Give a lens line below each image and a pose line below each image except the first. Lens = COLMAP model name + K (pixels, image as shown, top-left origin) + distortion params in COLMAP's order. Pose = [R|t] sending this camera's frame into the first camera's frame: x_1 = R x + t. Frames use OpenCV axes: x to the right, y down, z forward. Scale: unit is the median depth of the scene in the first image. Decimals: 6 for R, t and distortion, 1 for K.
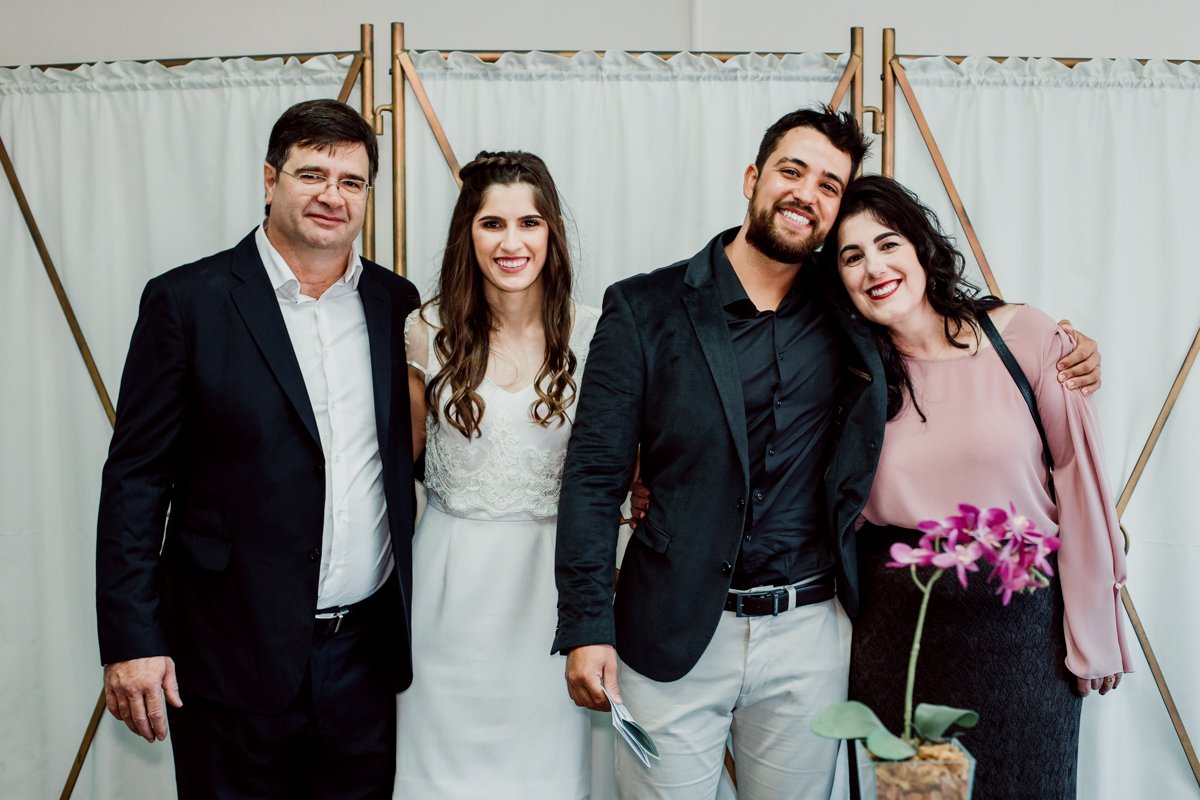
lens RADIAL K [[1787.6, 0, 600.0], [0, 1787.6, 400.0], [0, 0, 1]] dist [-0.167300, 0.095939]
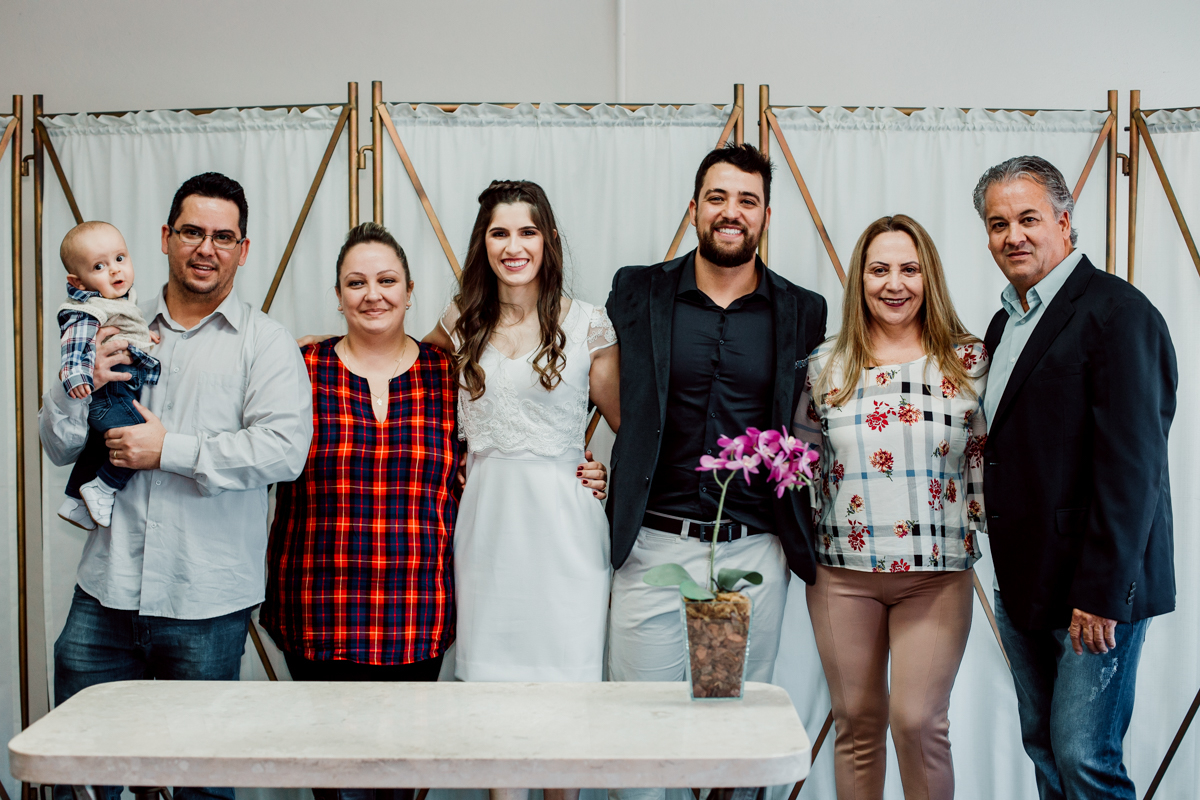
lens RADIAL K [[1717.2, 0, 624.2], [0, 1717.2, 401.5], [0, 0, 1]] dist [-0.174978, 0.162912]
pose [[0.999873, -0.000227, 0.015948, 0.043434], [0.000324, 0.999982, -0.006035, 0.024822], [-0.015946, 0.006040, 0.999855, -0.223074]]
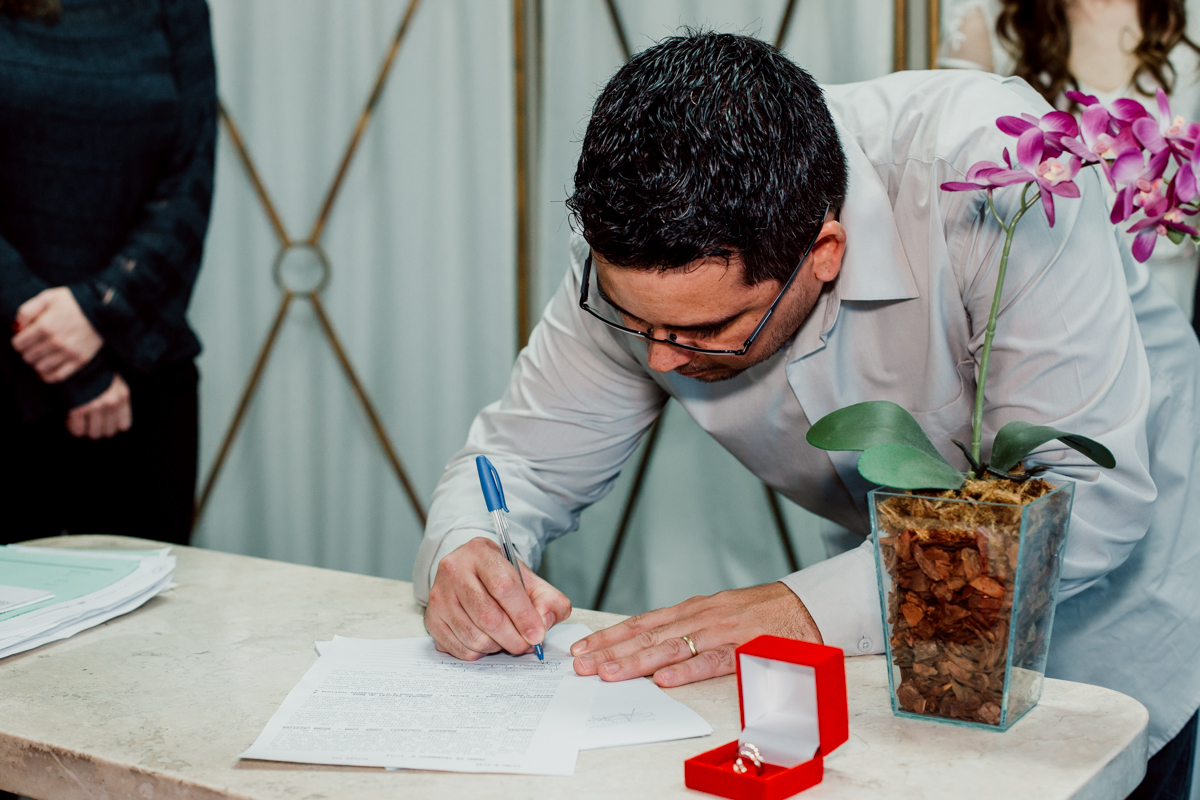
lens RADIAL K [[1838.6, 0, 600.0], [0, 1838.6, 400.0], [0, 0, 1]] dist [-0.170676, 0.117477]
pose [[0.857287, 0.065999, -0.510591, 0.213947], [-0.027784, 0.996235, 0.082124, 0.064236], [0.514089, -0.056217, 0.855893, 0.206381]]
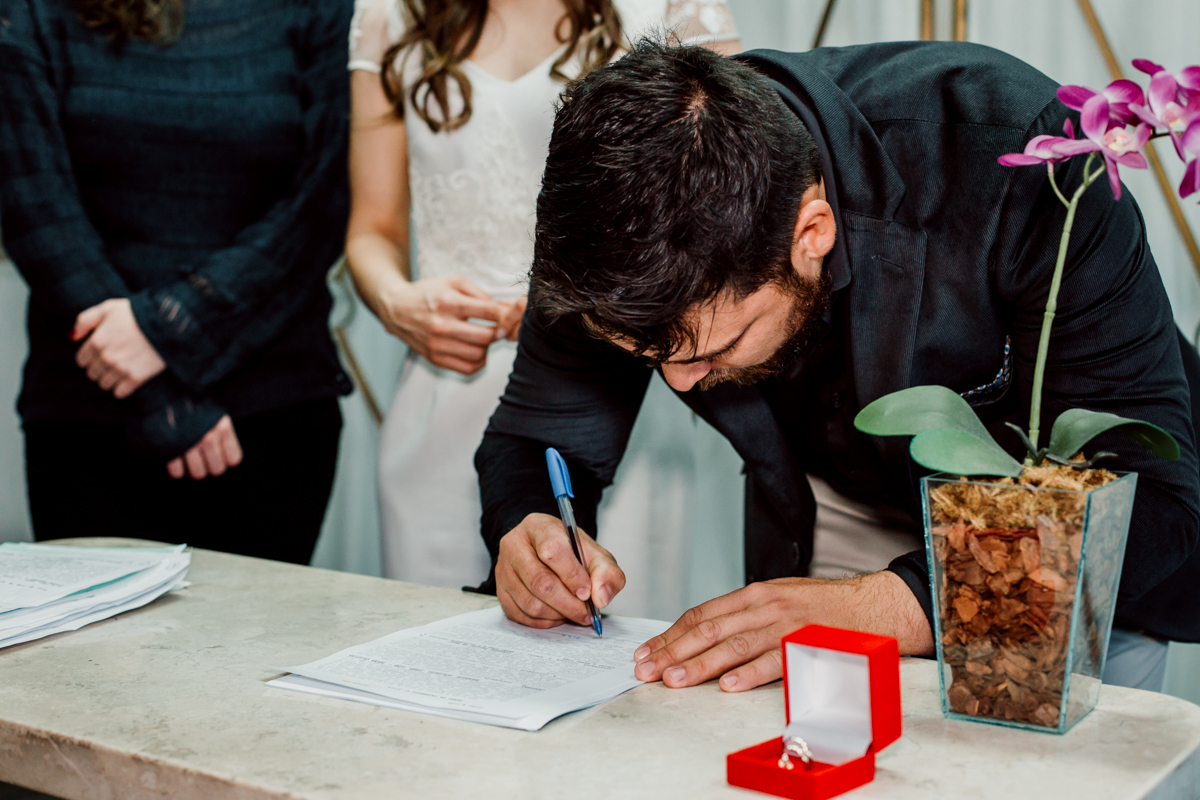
lens RADIAL K [[1787.6, 0, 600.0], [0, 1787.6, 400.0], [0, 0, 1]] dist [-0.167300, 0.095939]
pose [[0.852189, 0.063641, -0.519350, 0.196840], [-0.042878, 0.997731, 0.051905, 0.080736], [0.521474, -0.021964, 0.852984, 0.227524]]
